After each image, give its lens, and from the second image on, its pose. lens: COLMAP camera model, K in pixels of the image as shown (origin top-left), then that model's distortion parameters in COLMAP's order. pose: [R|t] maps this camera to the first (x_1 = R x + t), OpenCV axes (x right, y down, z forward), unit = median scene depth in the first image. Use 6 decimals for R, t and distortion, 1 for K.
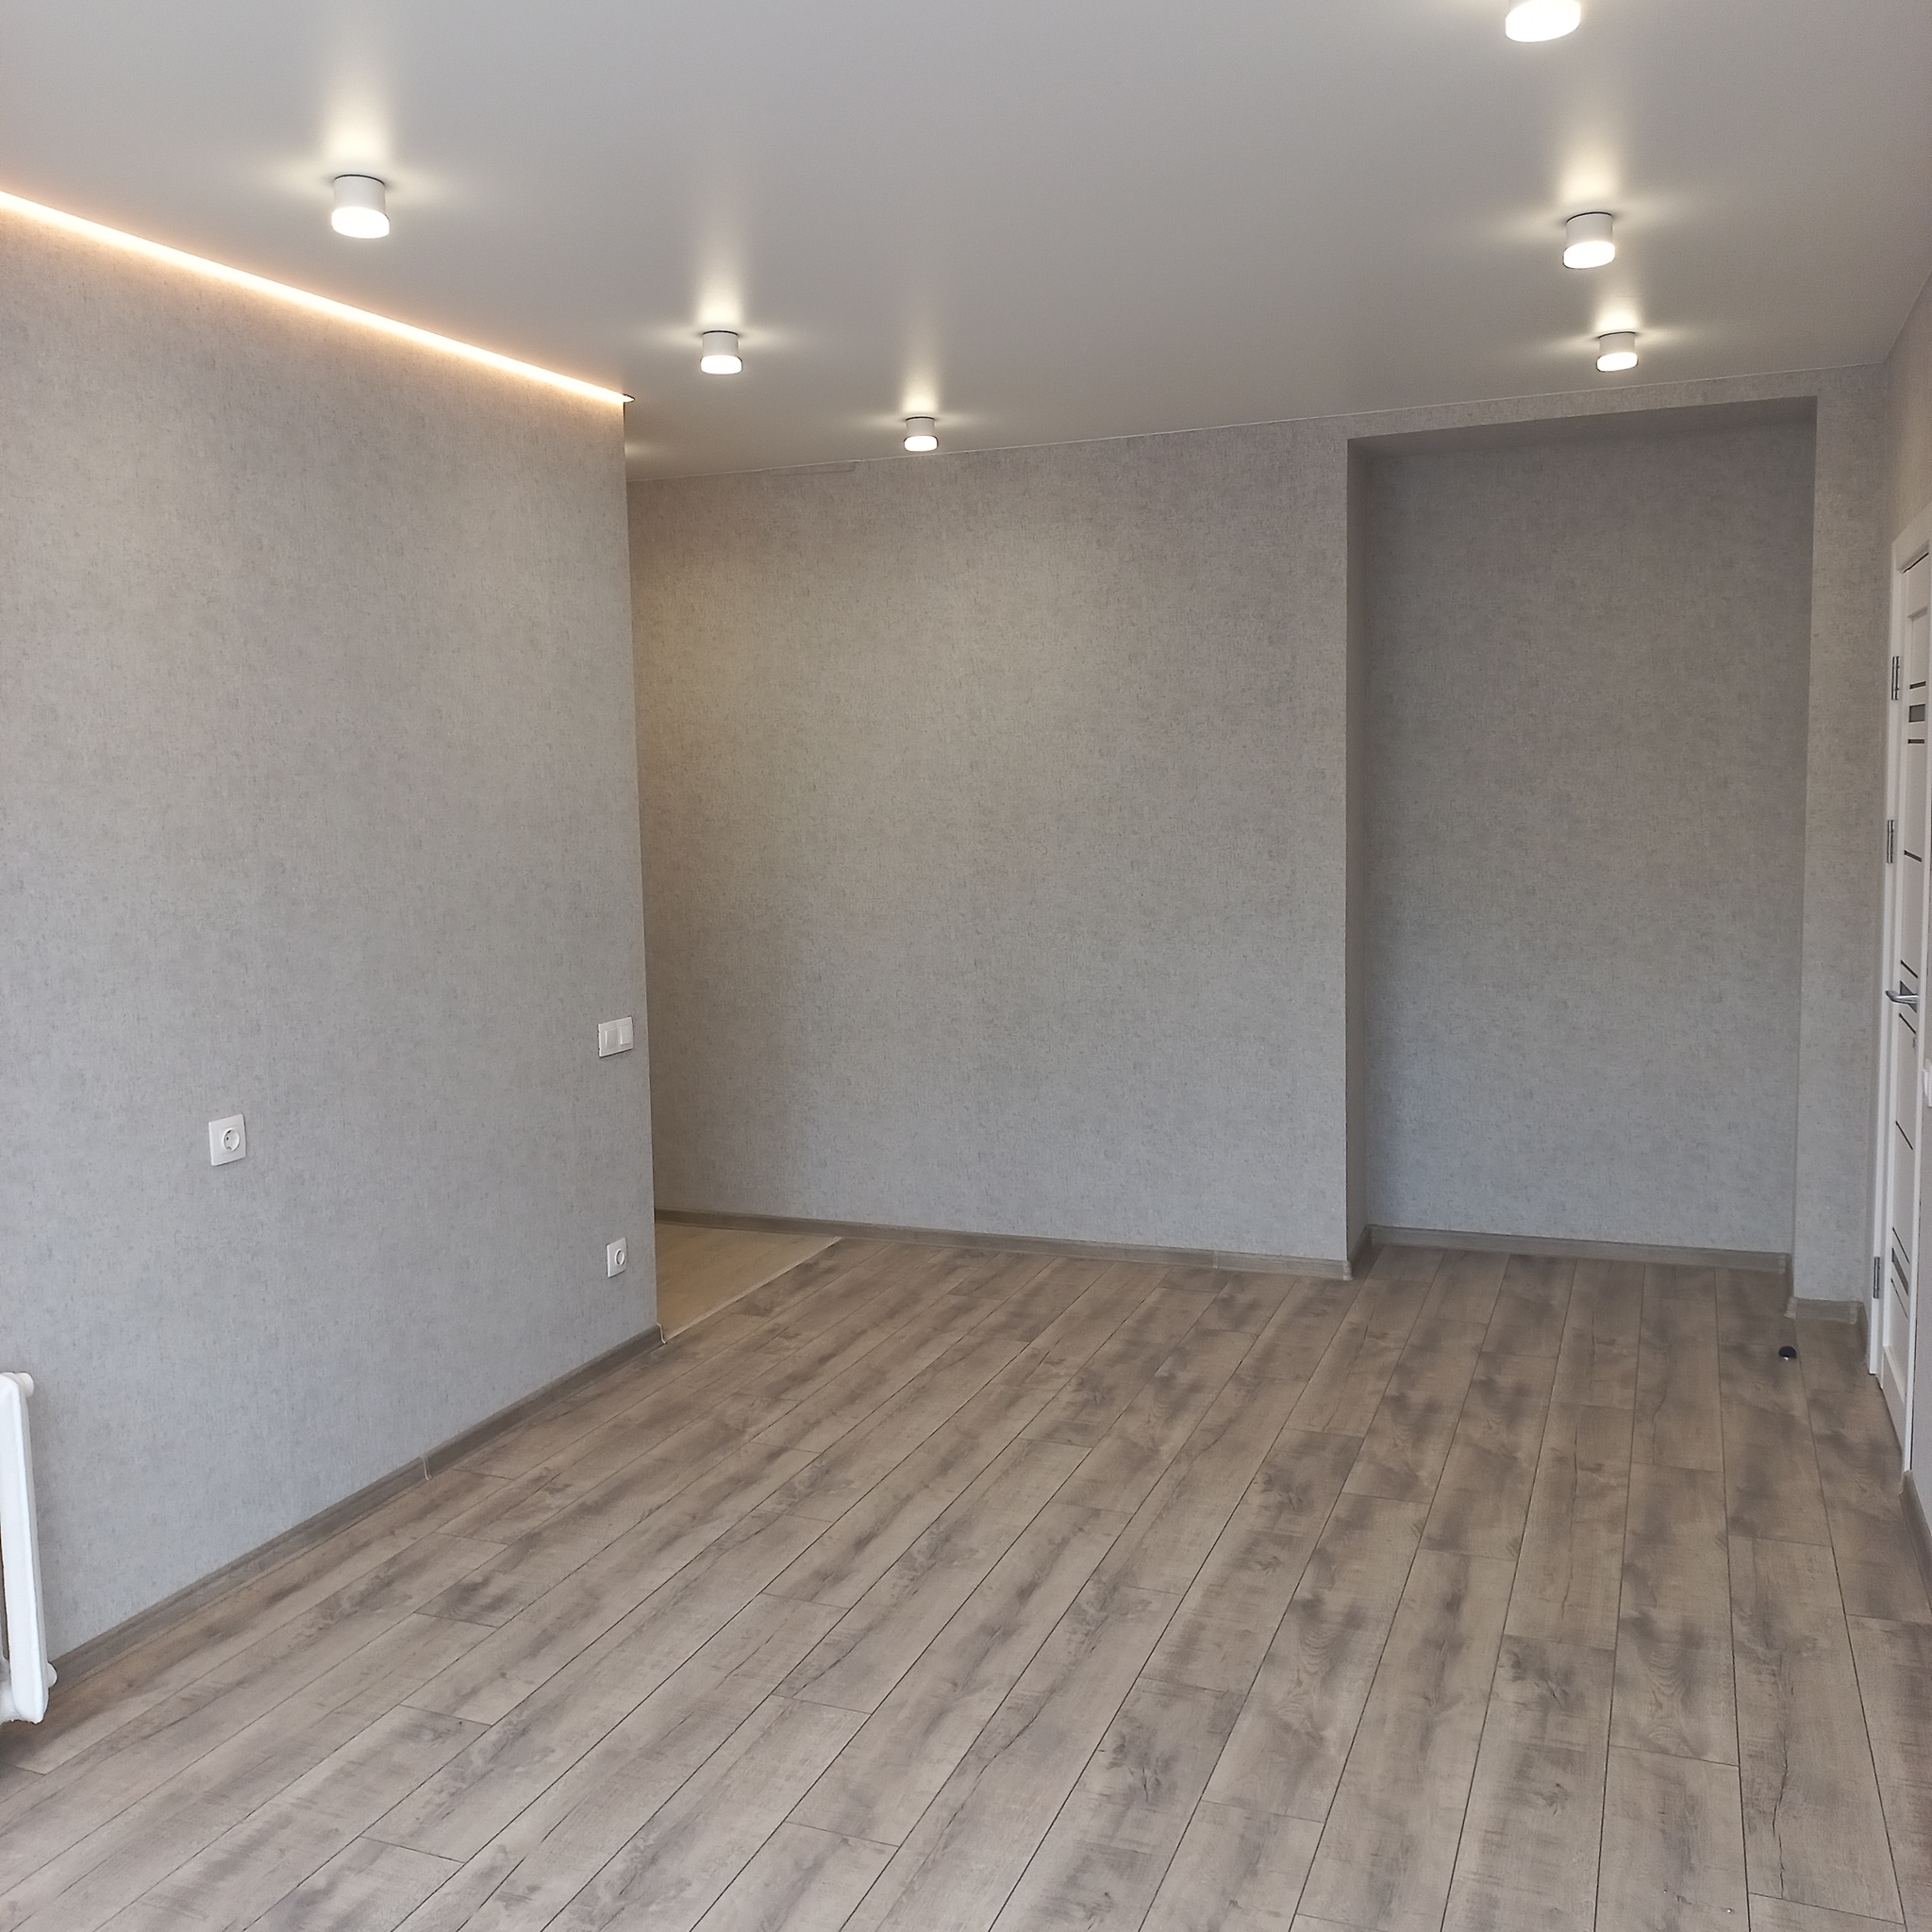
lens RADIAL K [[1848.6, 0, 966.0], [0, 1848.6, 966.0], [0, 0, 1]] dist [0.012115, -0.003226]
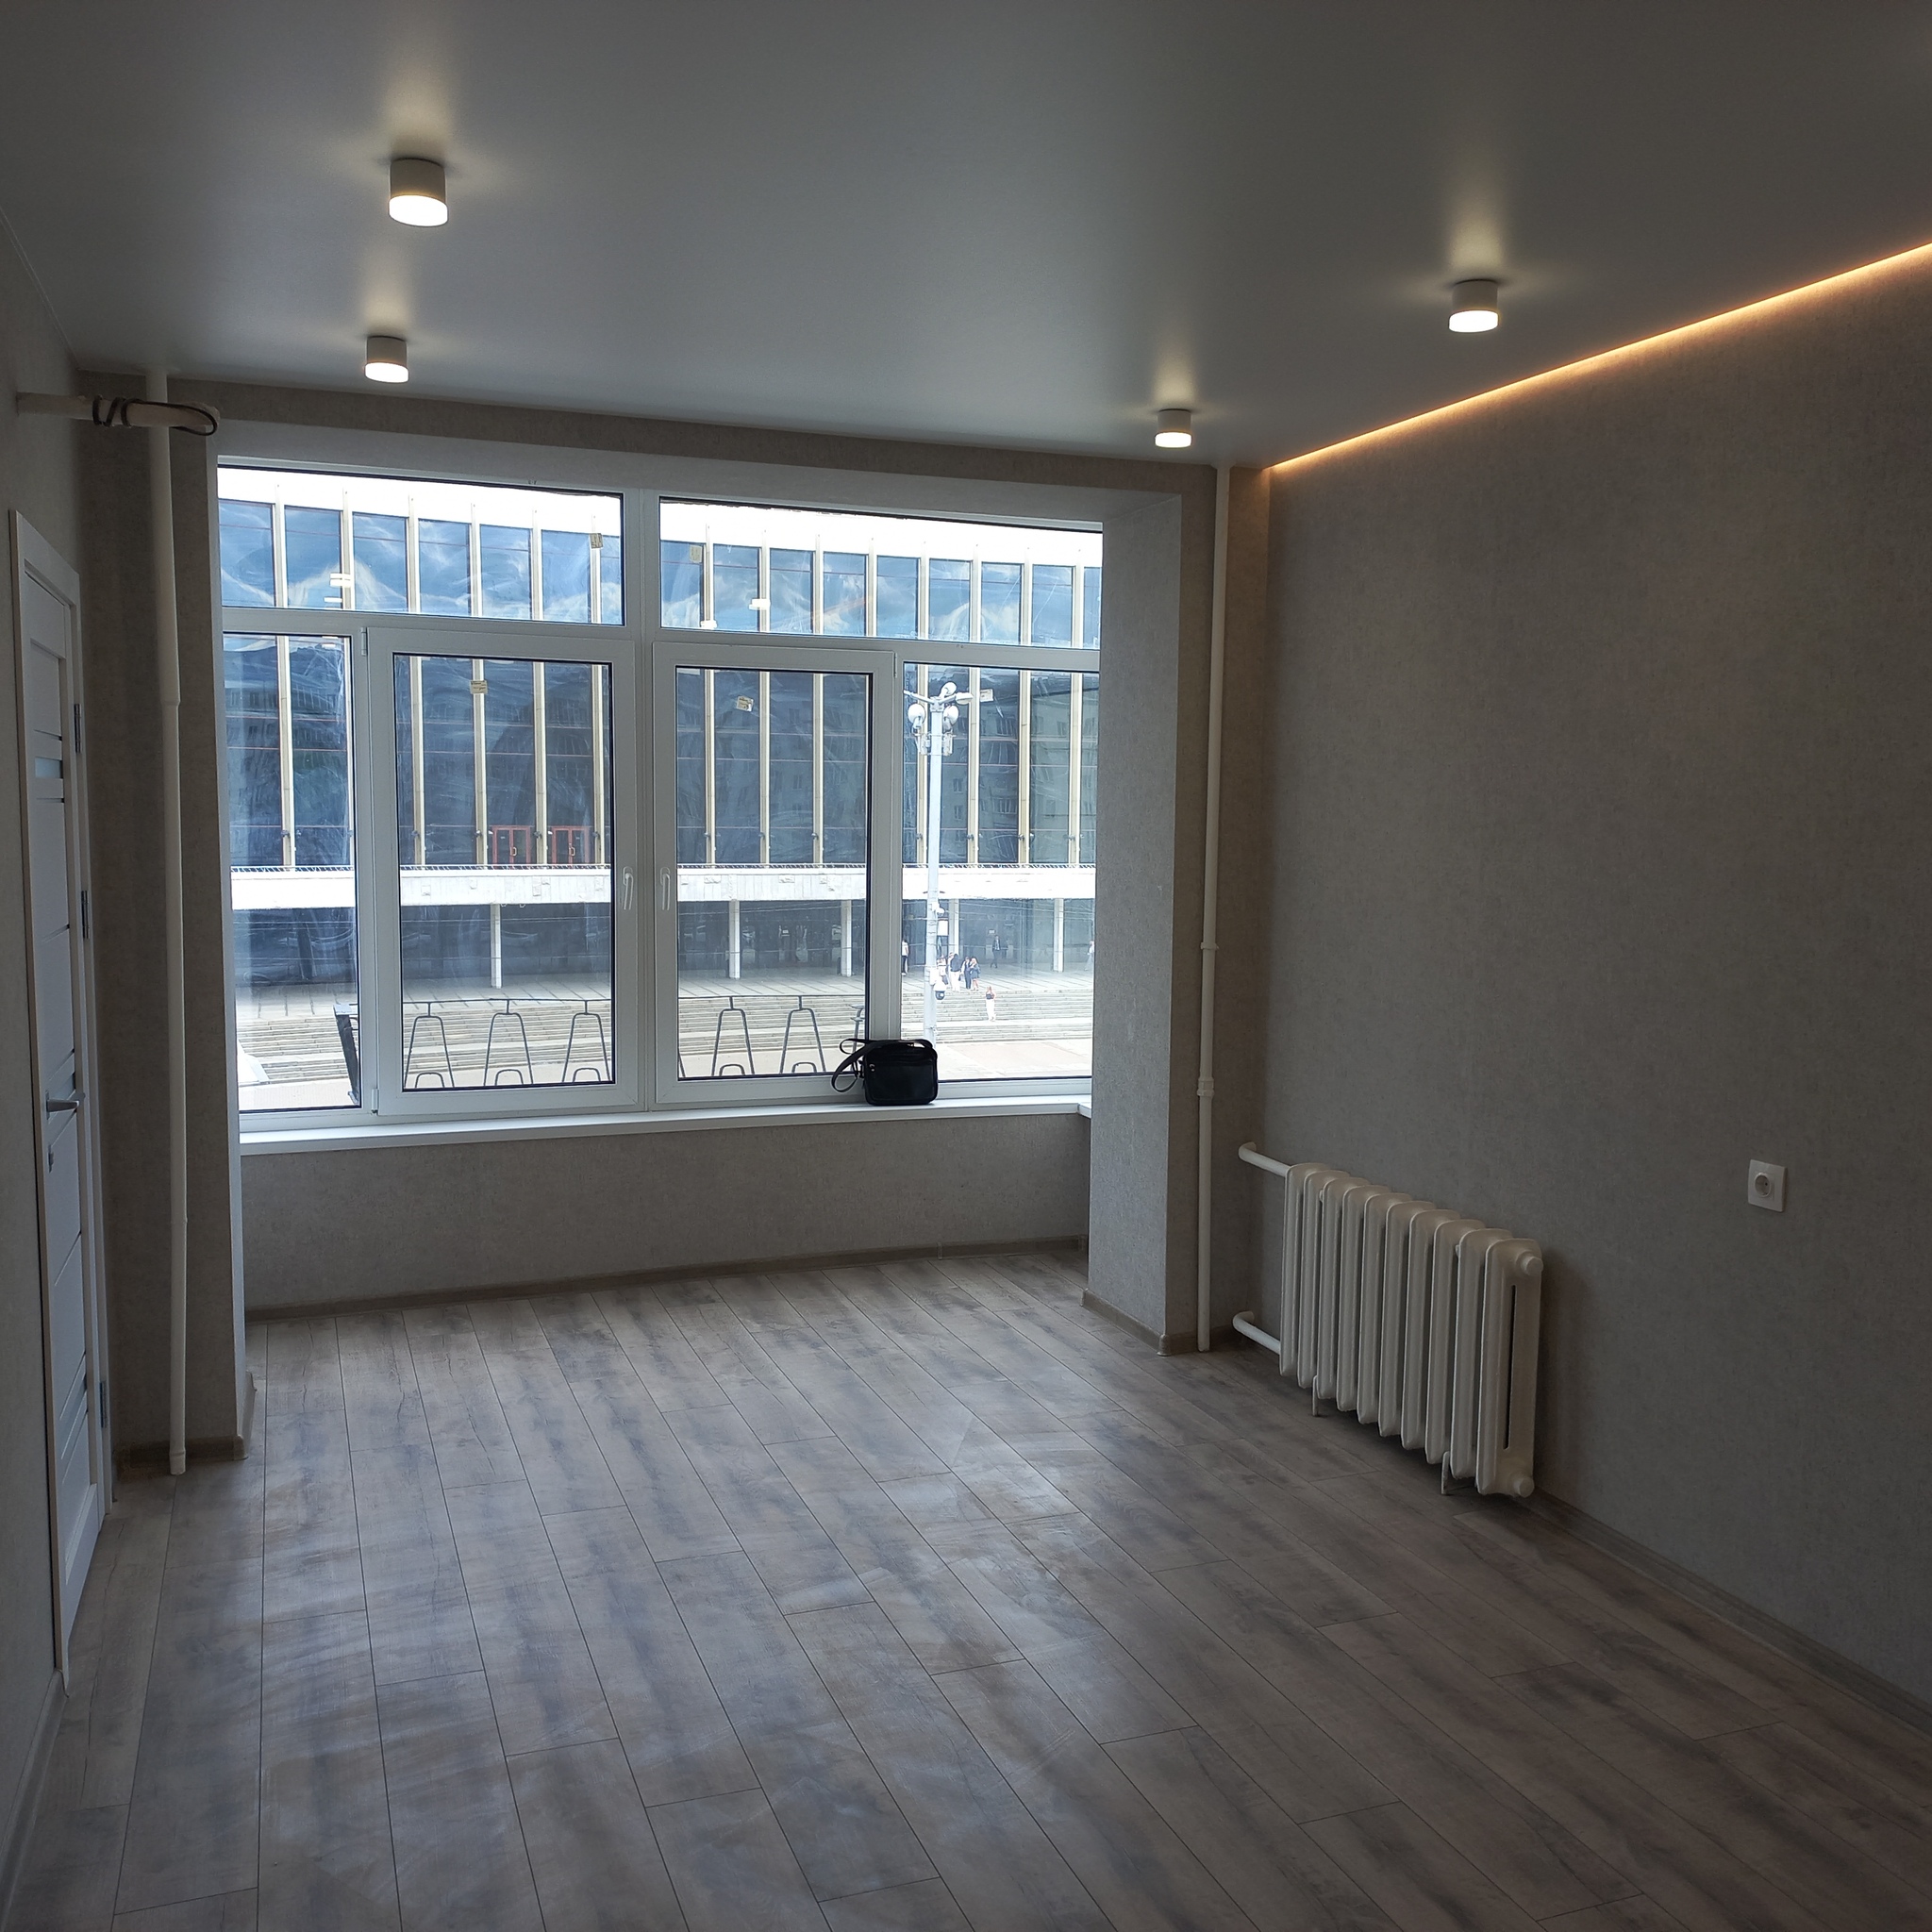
lens RADIAL K [[1848.6, 0, 966.0], [0, 1848.6, 966.0], [0, 0, 1]] dist [0.012115, -0.003226]
pose [[-0.755069, 0.074681, -0.651378, 0.565372], [-0.060825, 0.981228, 0.183006, -0.179686], [0.652818, 0.177802, -0.736352, 1.434898]]
